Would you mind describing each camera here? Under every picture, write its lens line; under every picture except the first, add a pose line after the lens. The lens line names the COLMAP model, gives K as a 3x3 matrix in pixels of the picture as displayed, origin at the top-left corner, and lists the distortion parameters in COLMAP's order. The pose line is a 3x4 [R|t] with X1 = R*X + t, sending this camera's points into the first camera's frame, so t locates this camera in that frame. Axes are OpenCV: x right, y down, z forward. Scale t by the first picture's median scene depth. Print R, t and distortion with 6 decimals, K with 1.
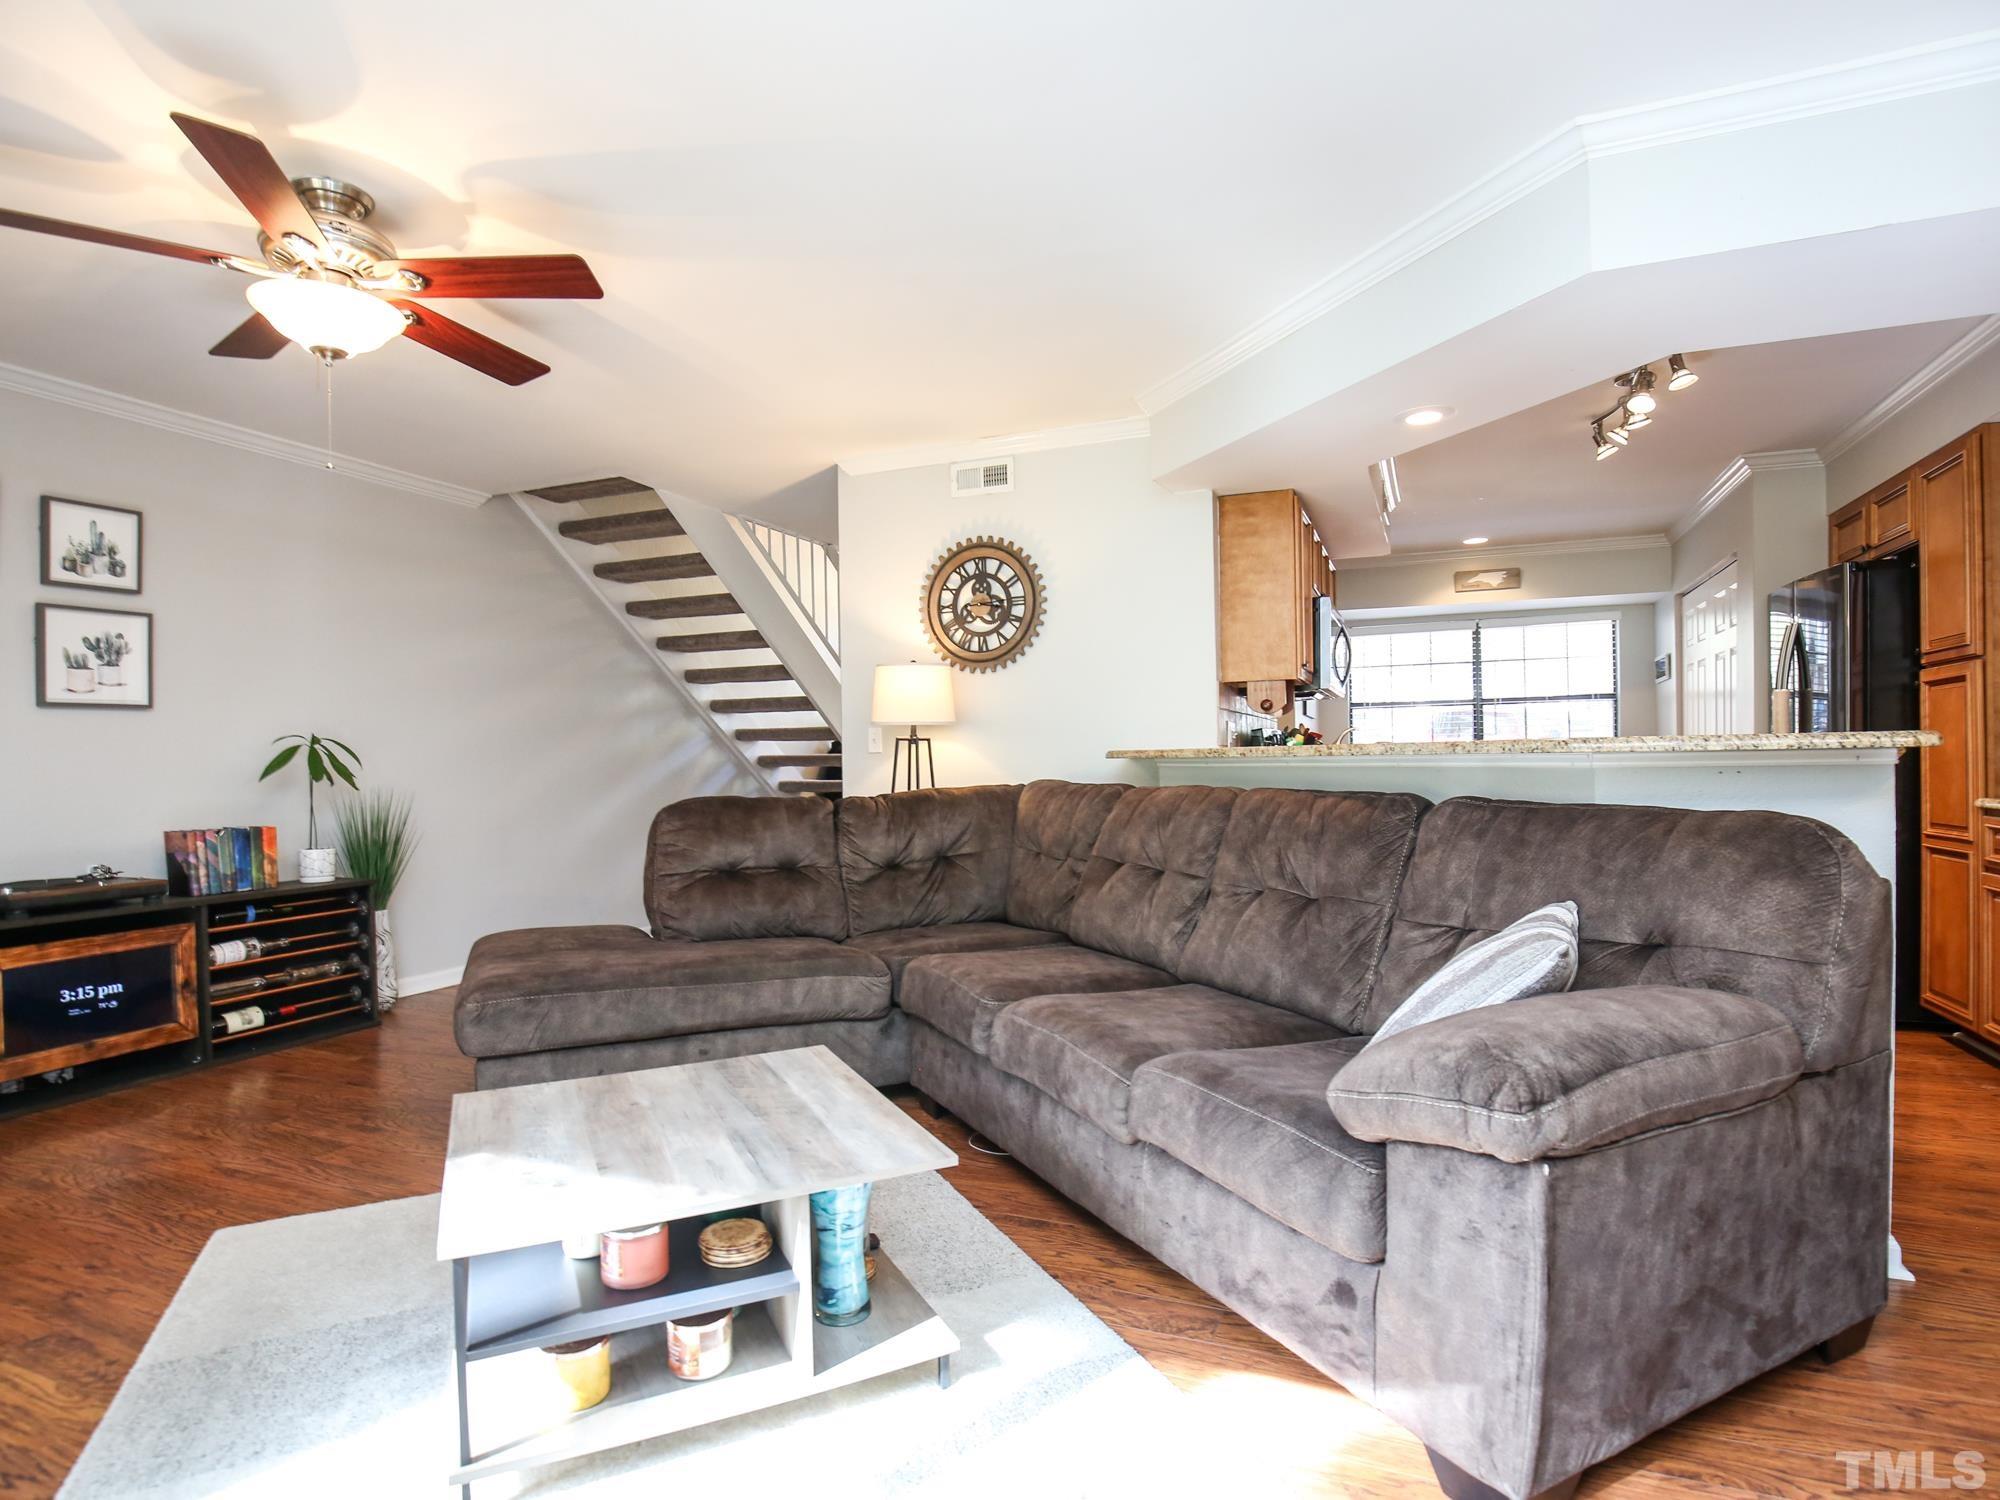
lens RADIAL K [[1093.6, 0, 993.5], [0, 1093.6, 765.1], [0, 0, 1]] dist [-0.018111, 0.001870]
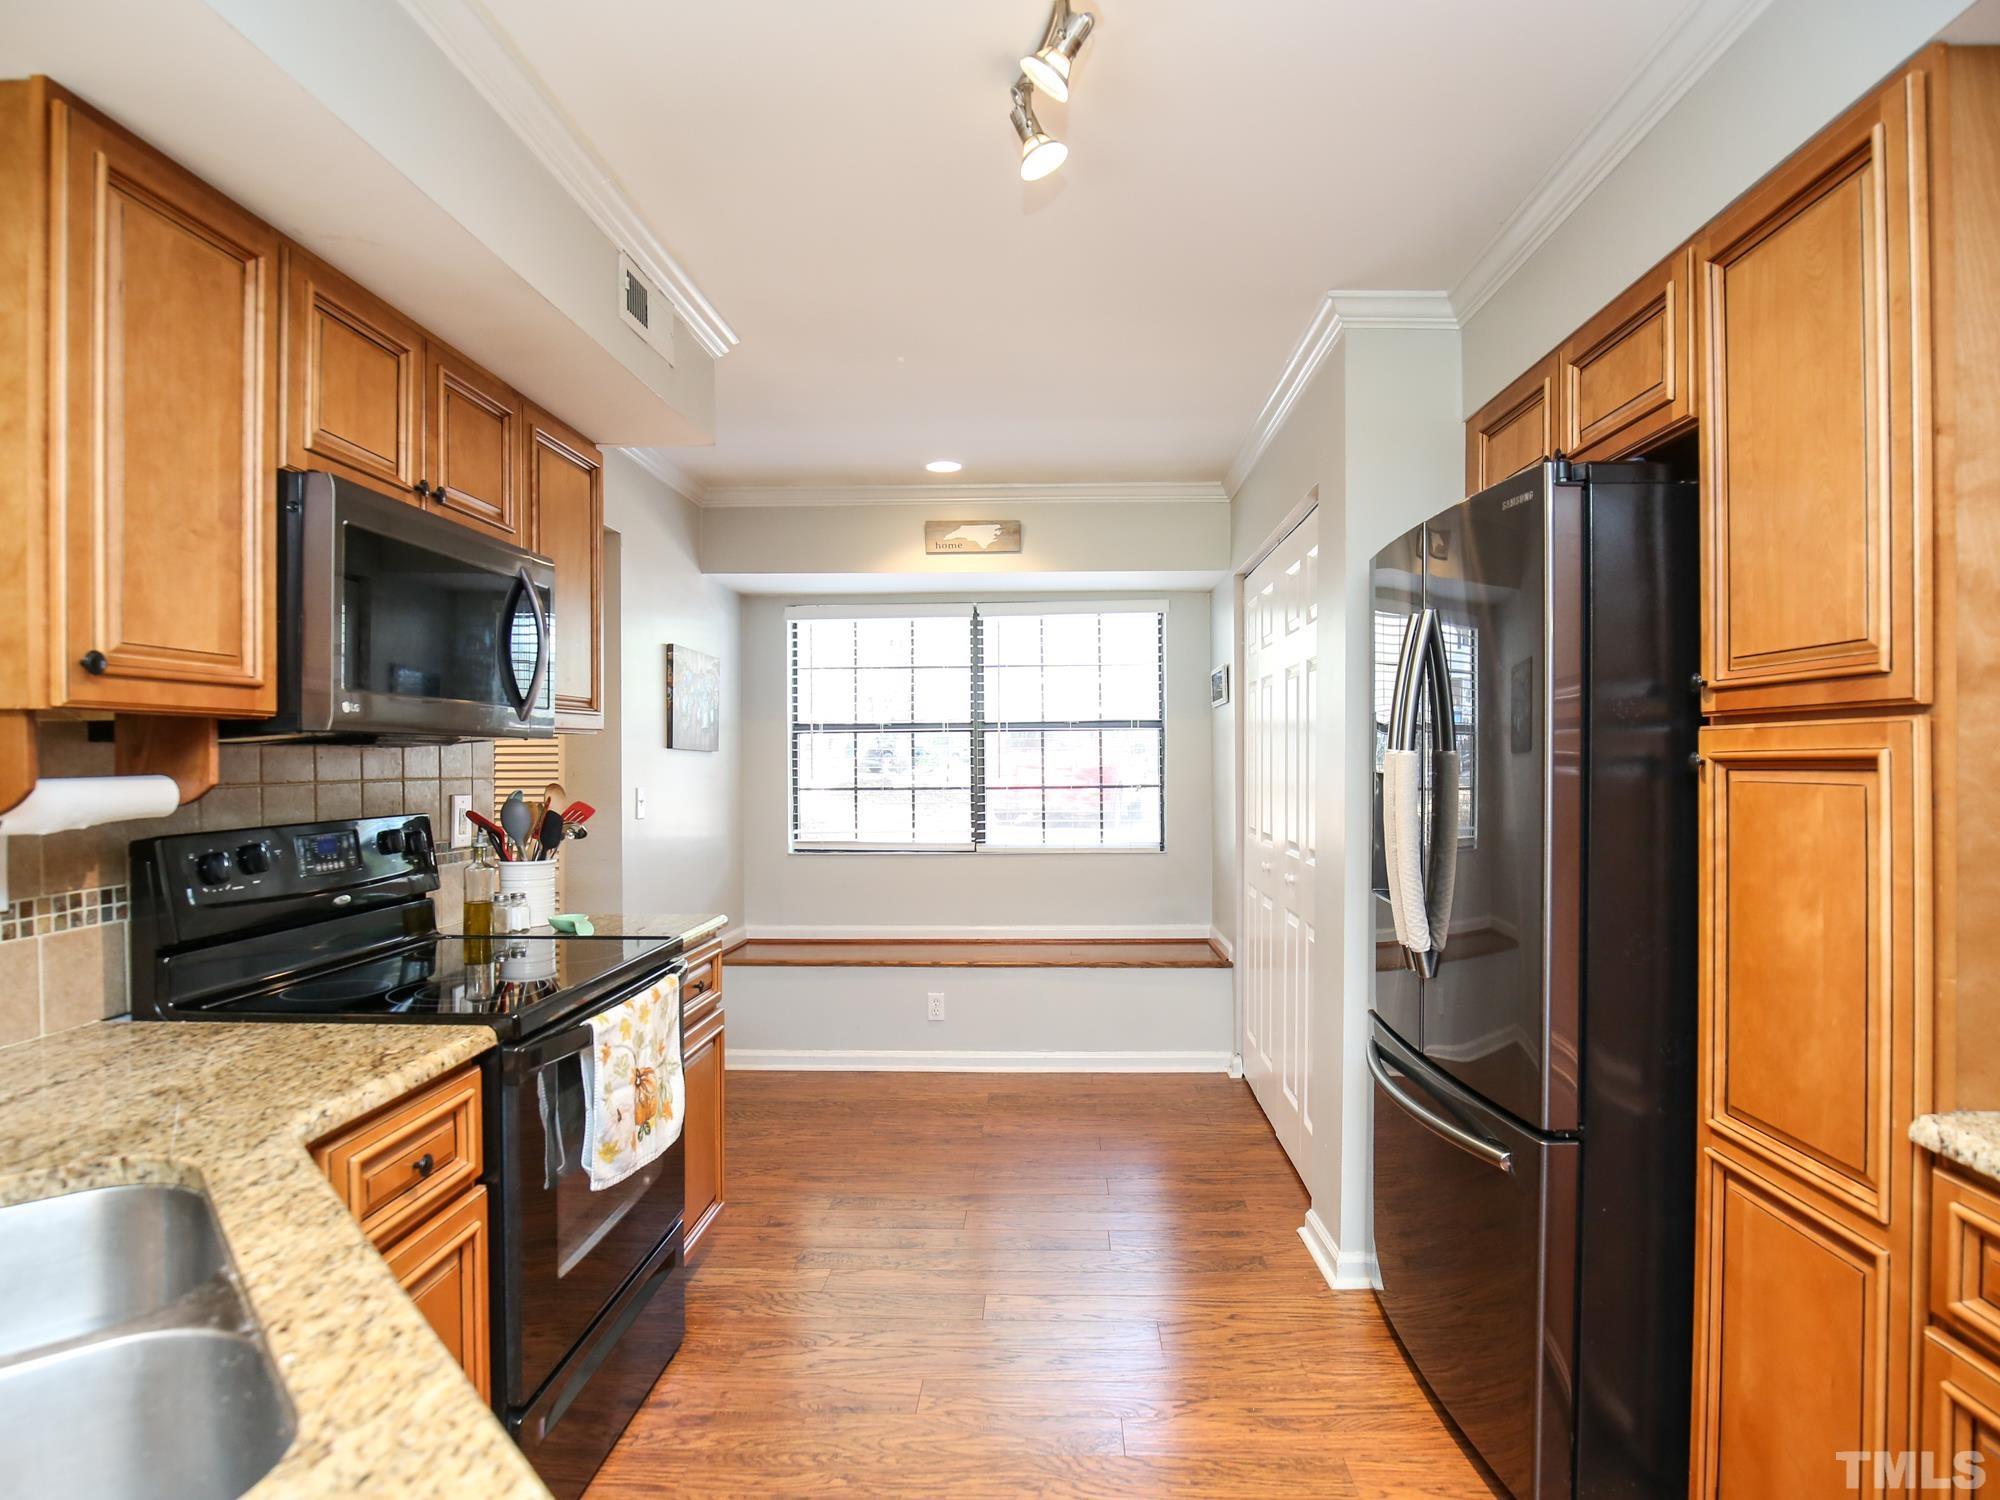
lens RADIAL K [[1093.6, 0, 1022.1], [0, 1093.6, 762.9], [0, 0, 1]] dist [-0.018111, 0.001870]
pose [[0.942110, 0.004214, 0.335278, 0.428931], [-0.005821, 0.999976, 0.003787, -0.067699], [-0.335254, -0.005519, 0.942112, 0.630507]]
